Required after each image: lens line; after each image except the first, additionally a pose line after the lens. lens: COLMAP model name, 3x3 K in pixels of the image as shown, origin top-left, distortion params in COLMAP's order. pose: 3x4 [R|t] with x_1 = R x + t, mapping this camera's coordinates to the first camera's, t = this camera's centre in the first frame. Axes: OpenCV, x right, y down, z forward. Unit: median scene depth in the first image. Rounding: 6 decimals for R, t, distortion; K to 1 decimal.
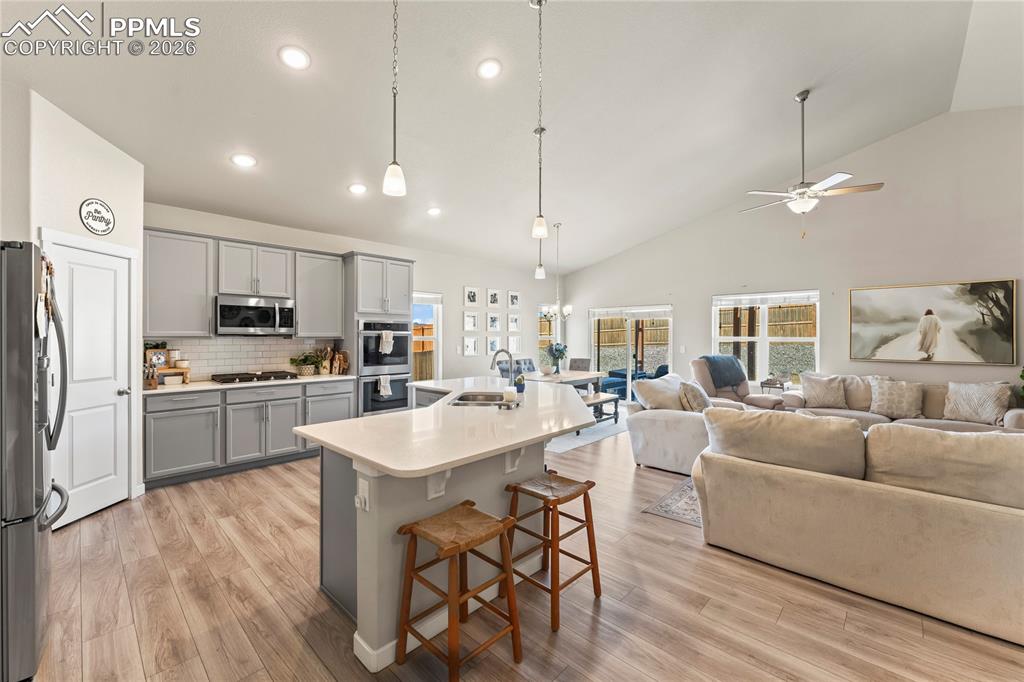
lens RADIAL K [[410.3, 0, 510.7], [0, 410.3, 337.5], [0, 0, 1]] dist [-0.000665, -0.000072]
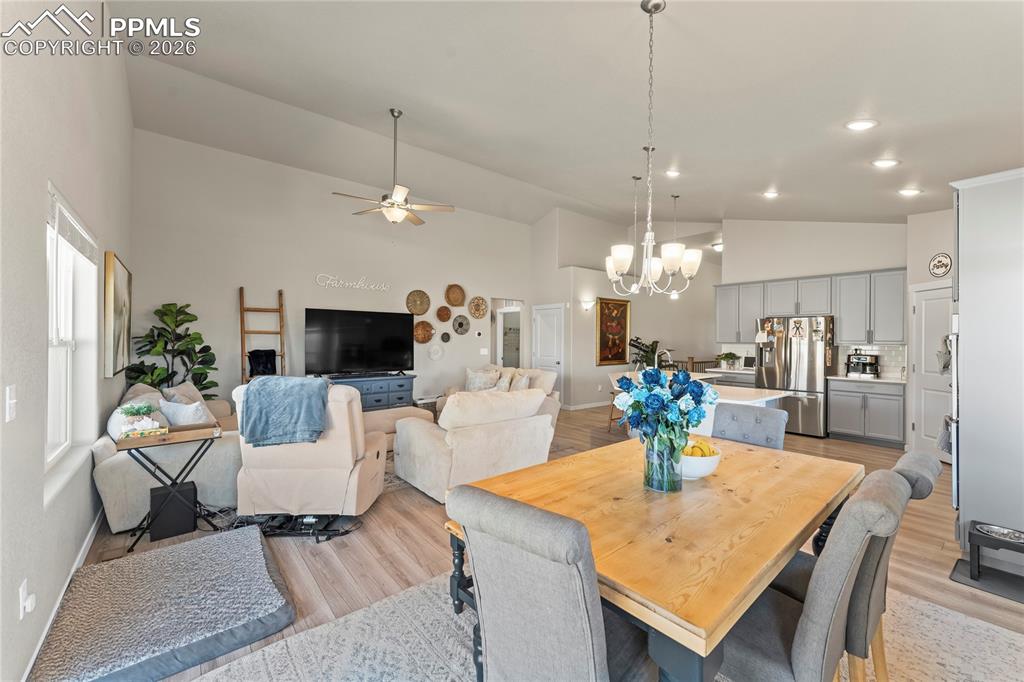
lens RADIAL K [[410.3, 0, 514.2], [0, 410.3, 338.1], [0, 0, 1]] dist [-0.000665, -0.000072]
pose [[-0.992435, -0.004821, 0.122680, 0.258345], [-0.003935, 0.999964, 0.007469, -0.021439], [-0.122711, 0.006929, -0.992418, 1.911305]]
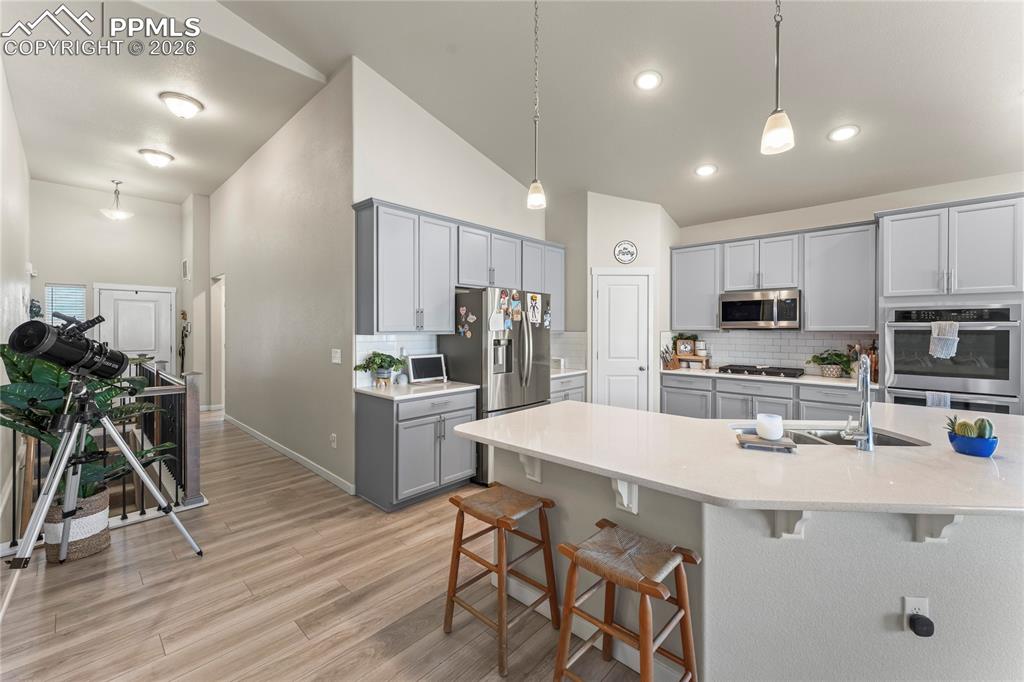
lens RADIAL K [[410.3, 0, 512.8], [0, 410.3, 332.3], [0, 0, 1]] dist [-0.000665, -0.000072]
pose [[0.013016, 0.006885, -0.999892, 0.376187], [-0.006076, 0.999958, 0.006806, -0.000736], [0.999897, 0.005987, 0.013057, 0.395658]]
